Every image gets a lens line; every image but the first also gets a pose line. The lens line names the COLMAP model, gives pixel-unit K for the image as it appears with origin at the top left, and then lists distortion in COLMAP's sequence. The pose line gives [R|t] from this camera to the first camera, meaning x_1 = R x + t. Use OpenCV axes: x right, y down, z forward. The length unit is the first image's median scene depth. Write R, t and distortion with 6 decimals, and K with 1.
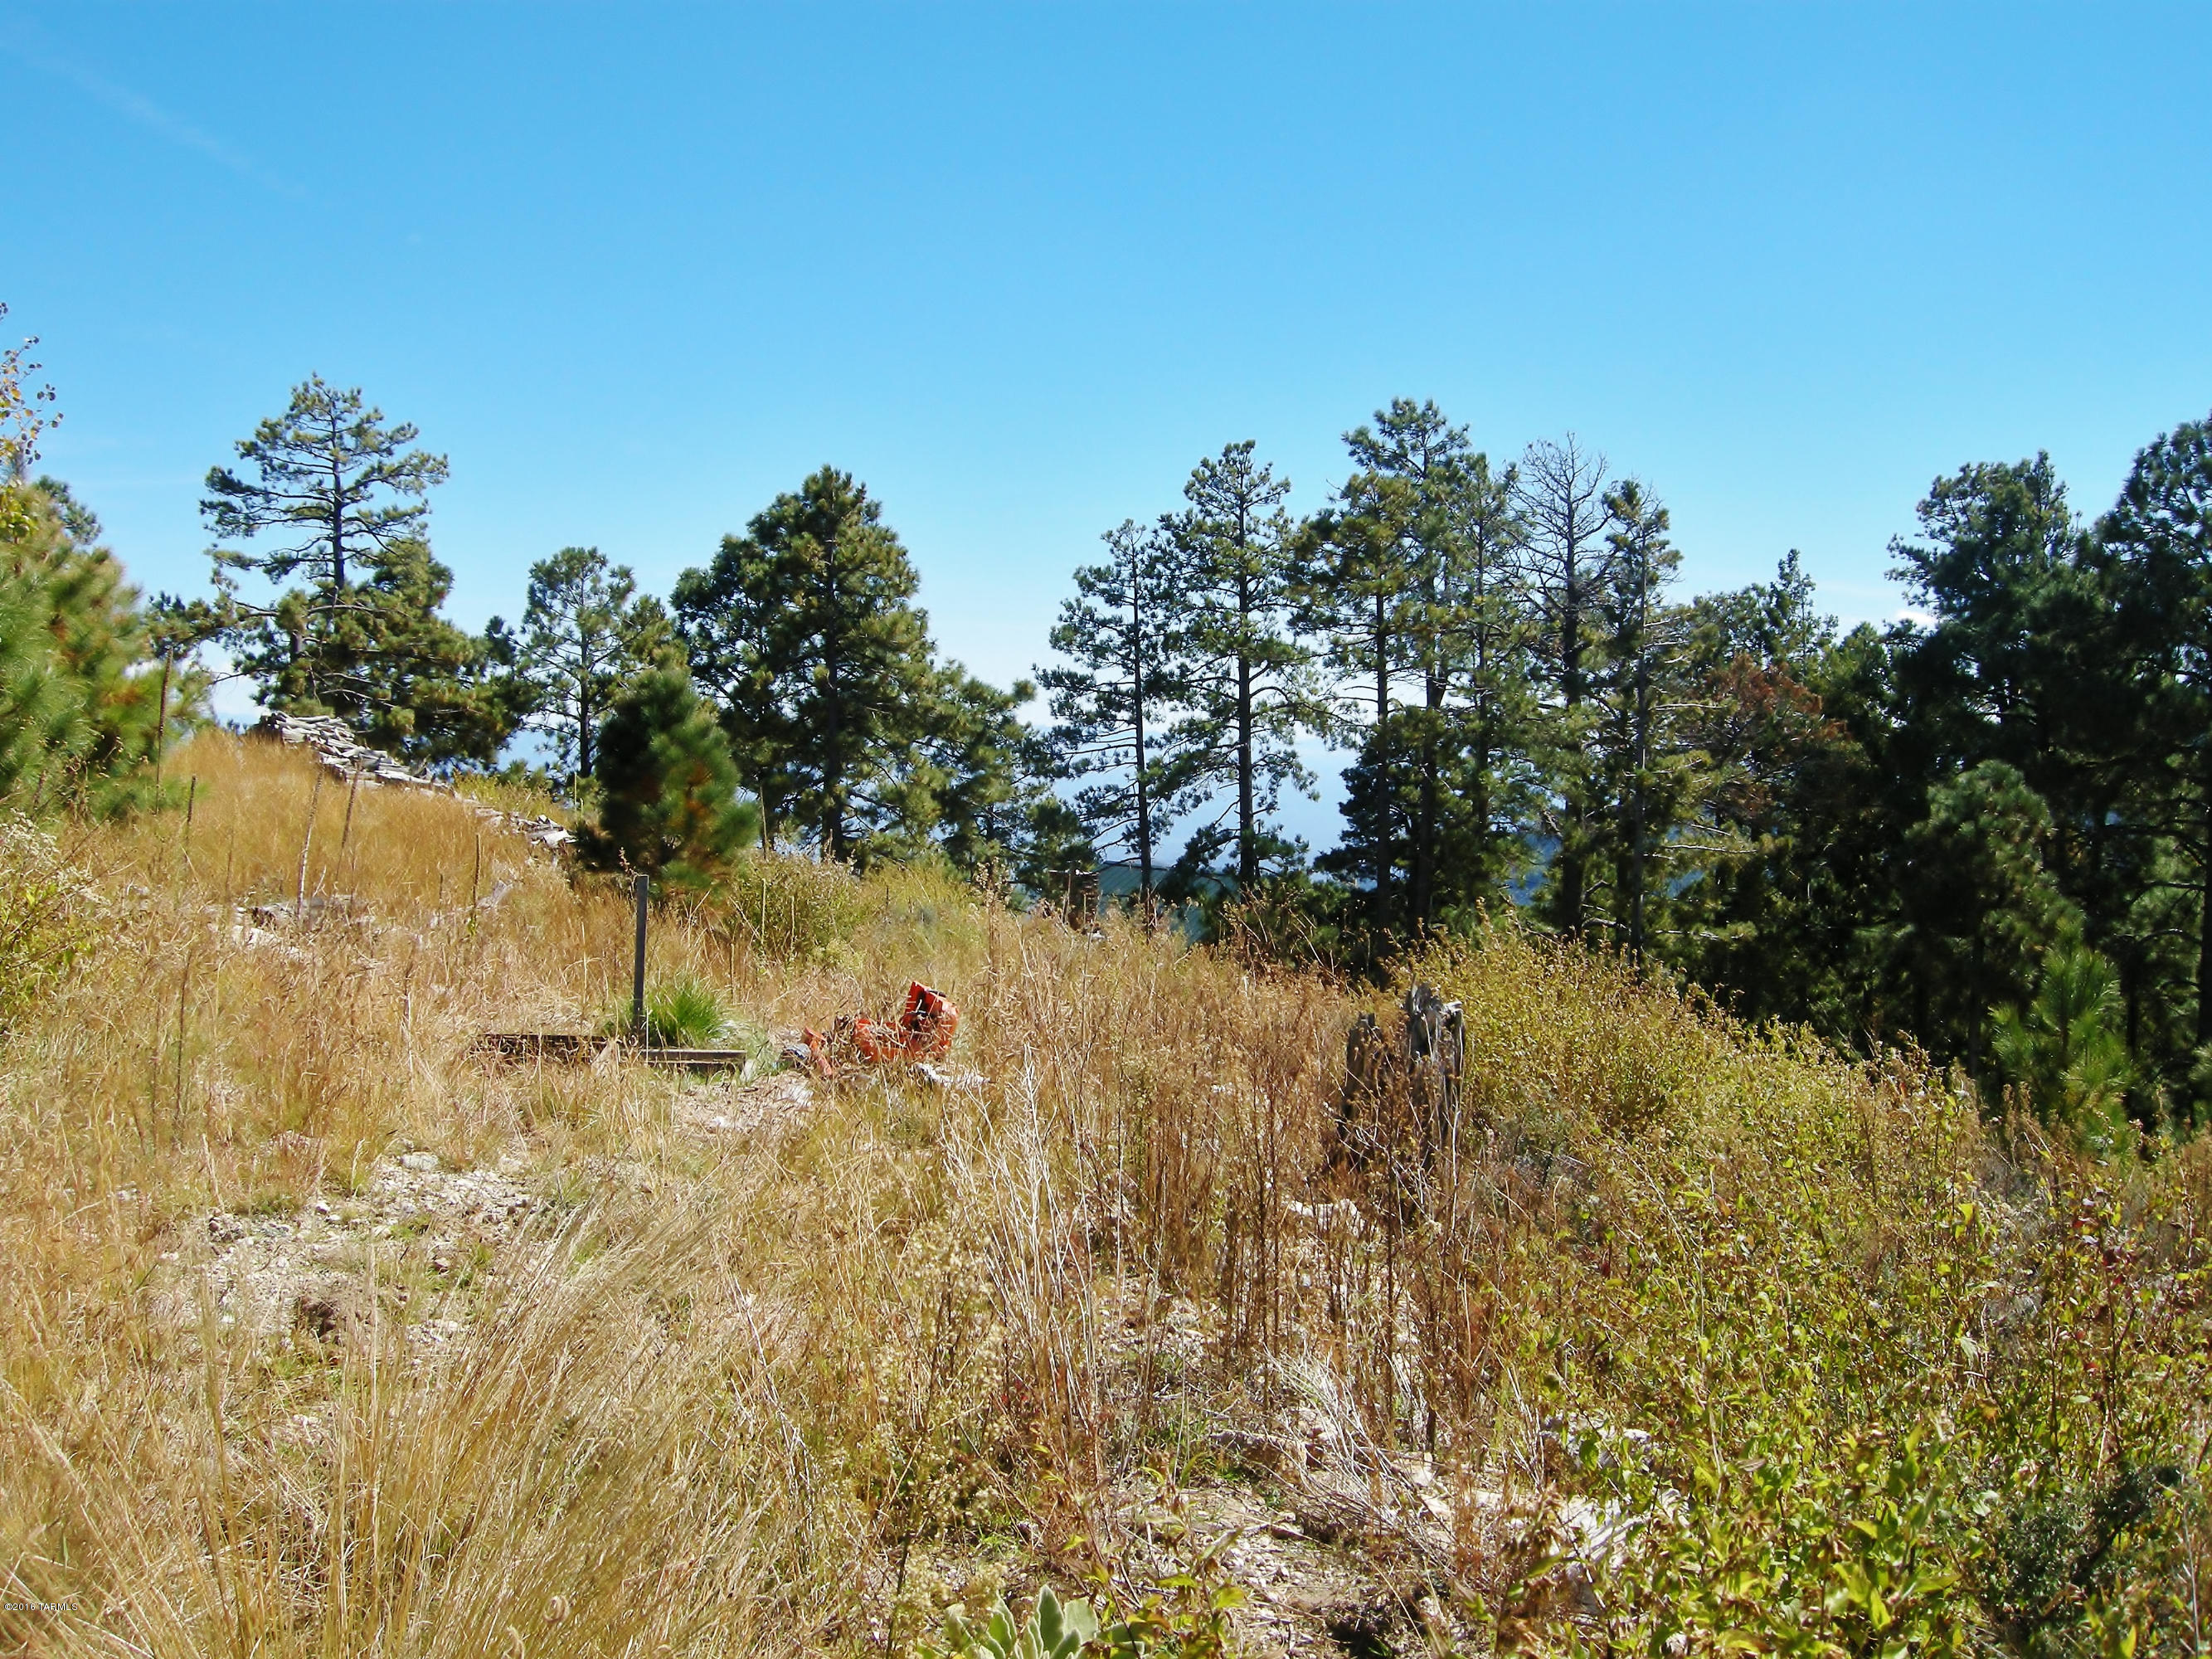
lens RADIAL K [[2319.0, 0, 1091.1], [0, 2319.0, 821.8], [0, 0, 1]] dist [-0.148281, 0.000000]
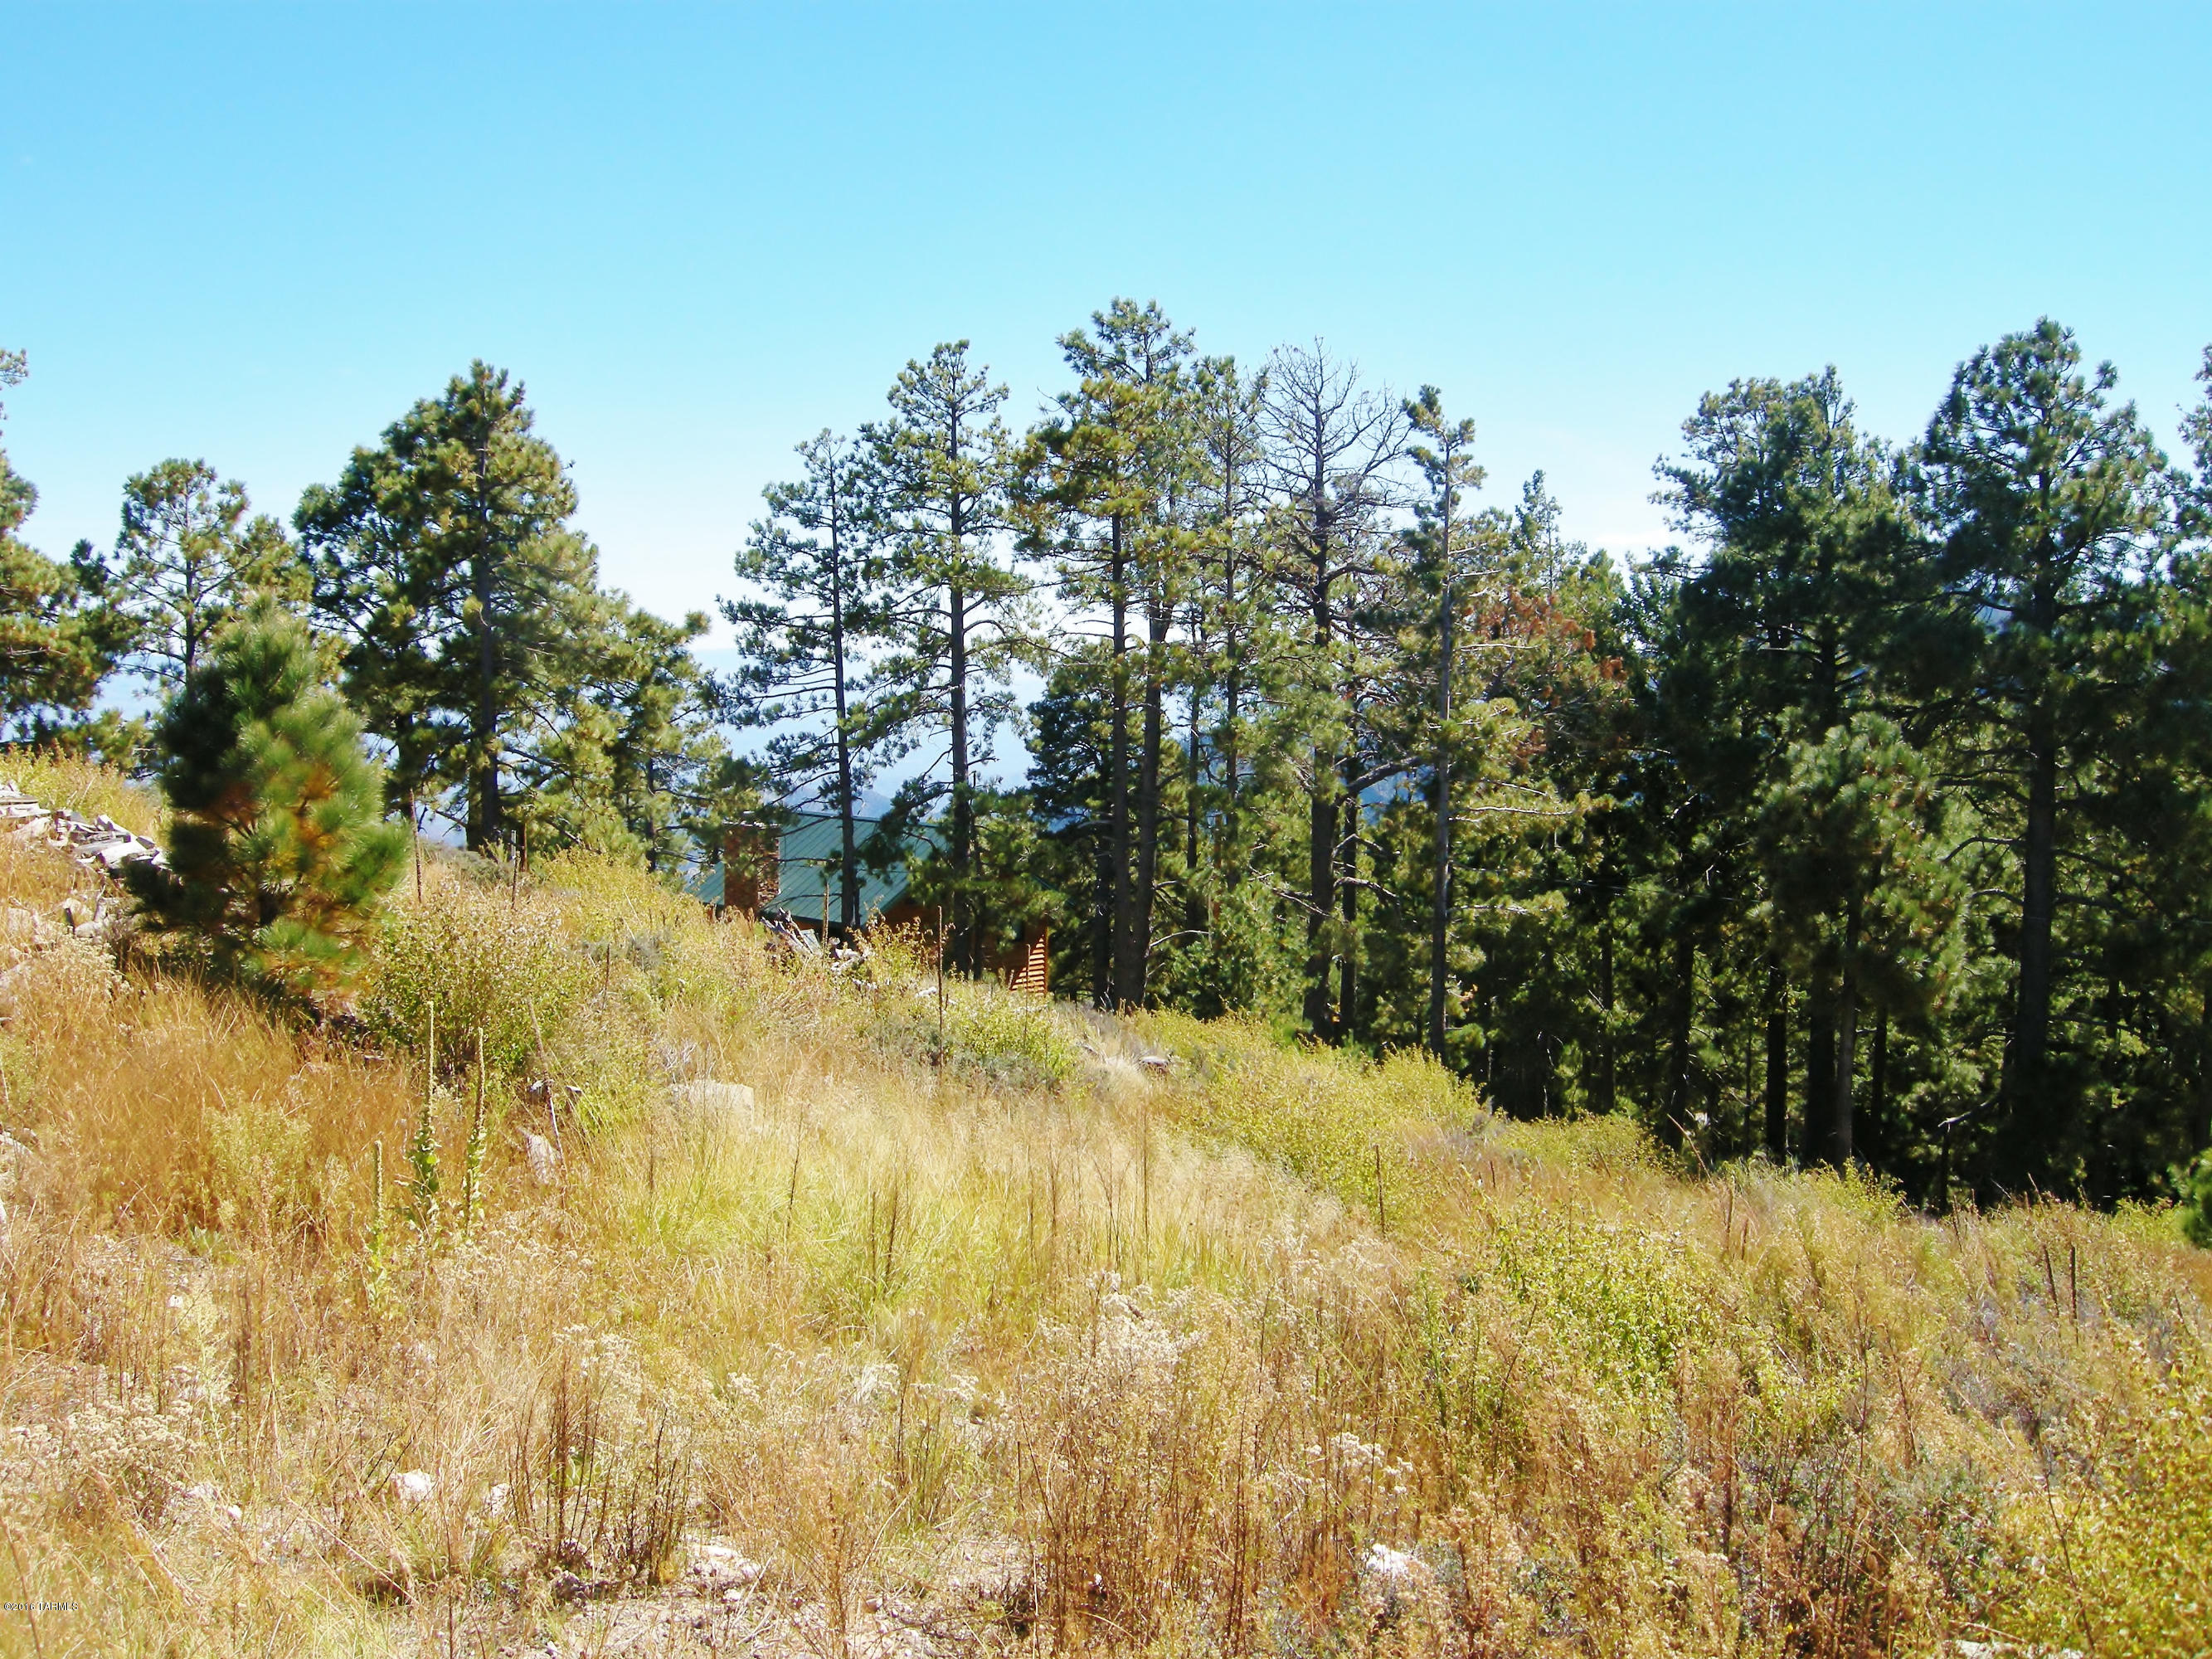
lens RADIAL K [[2319.0, 0, 1074.5], [0, 2319.0, 807.8], [0, 0, 1]] dist [-0.148281, 0.000000]
pose [[0.989207, -0.010151, 0.146174, -0.019261], [0.006218, 0.999607, 0.027332, -0.010859], [-0.146394, -0.026128, 0.988881, 0.121206]]
